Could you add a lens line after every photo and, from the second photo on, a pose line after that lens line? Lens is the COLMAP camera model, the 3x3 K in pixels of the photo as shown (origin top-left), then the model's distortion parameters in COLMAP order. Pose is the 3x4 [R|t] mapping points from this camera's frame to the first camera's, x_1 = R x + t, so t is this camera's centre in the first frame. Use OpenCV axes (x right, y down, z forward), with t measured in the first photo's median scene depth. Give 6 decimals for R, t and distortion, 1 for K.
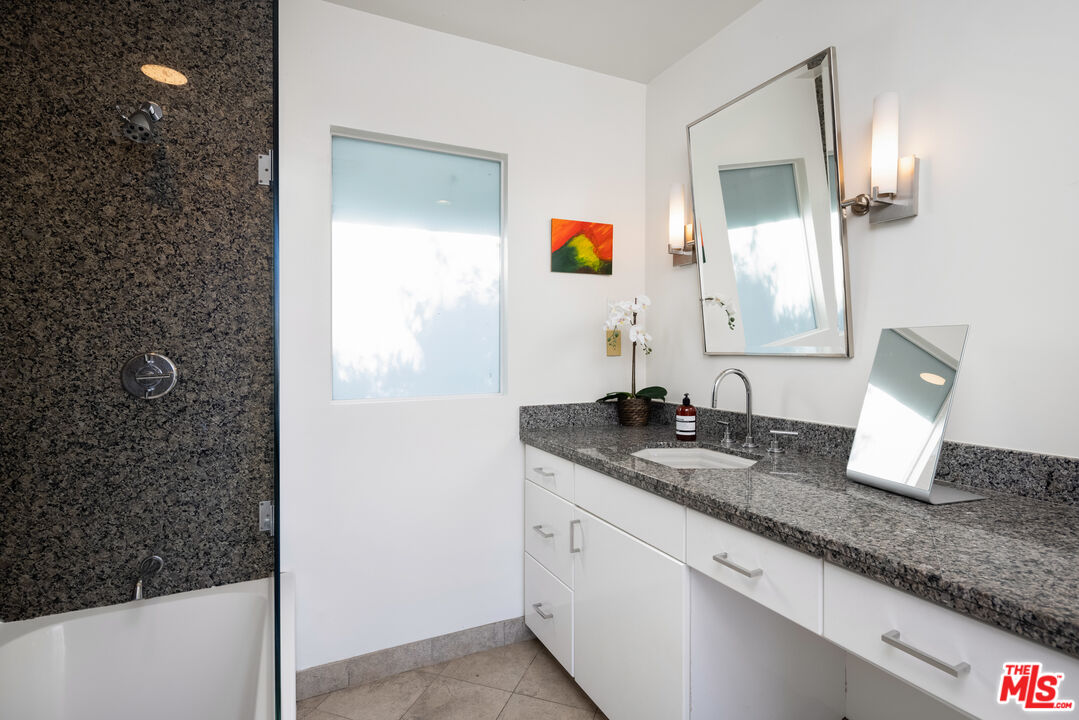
lens RADIAL K [[524.3, 0, 540.1], [0, 524.3, 332.0], [0, 0, 1]] dist [-0.001594, -0.002758]
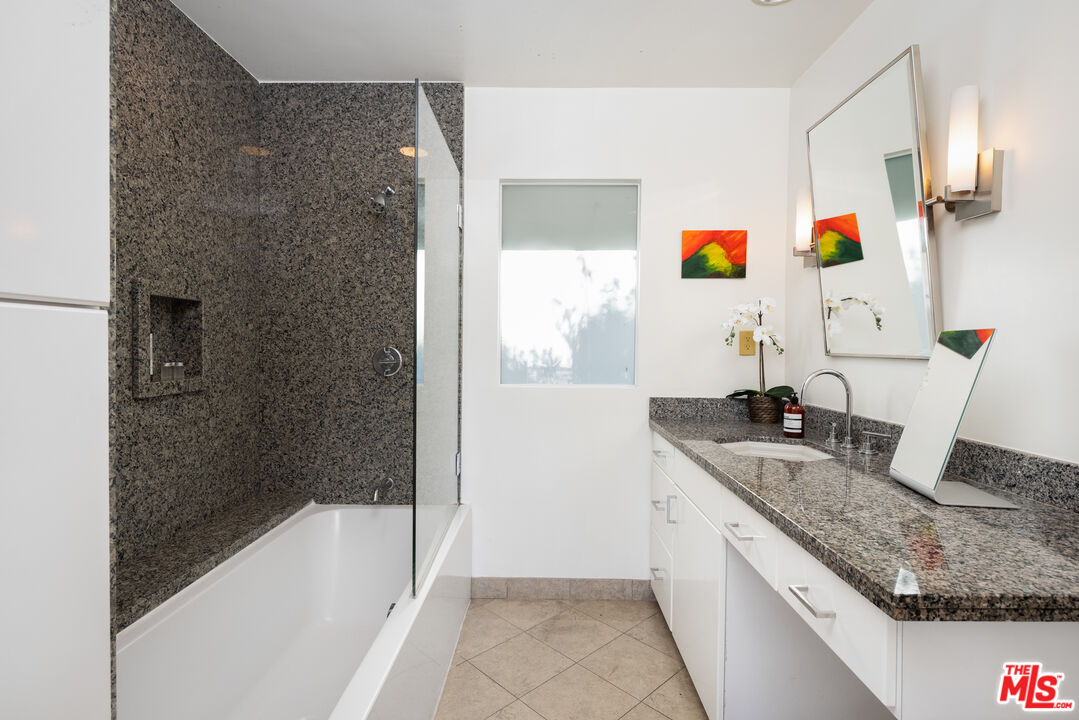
lens RADIAL K [[521.2, 0, 537.4], [0, 521.2, 324.6], [0, 0, 1]] dist [-0.001363, -0.001565]
pose [[0.893935, -0.005536, -0.448163, 0.310419], [0.001177, 0.999949, -0.010003, -0.007523], [0.448195, 0.008415, 0.893896, -0.162671]]
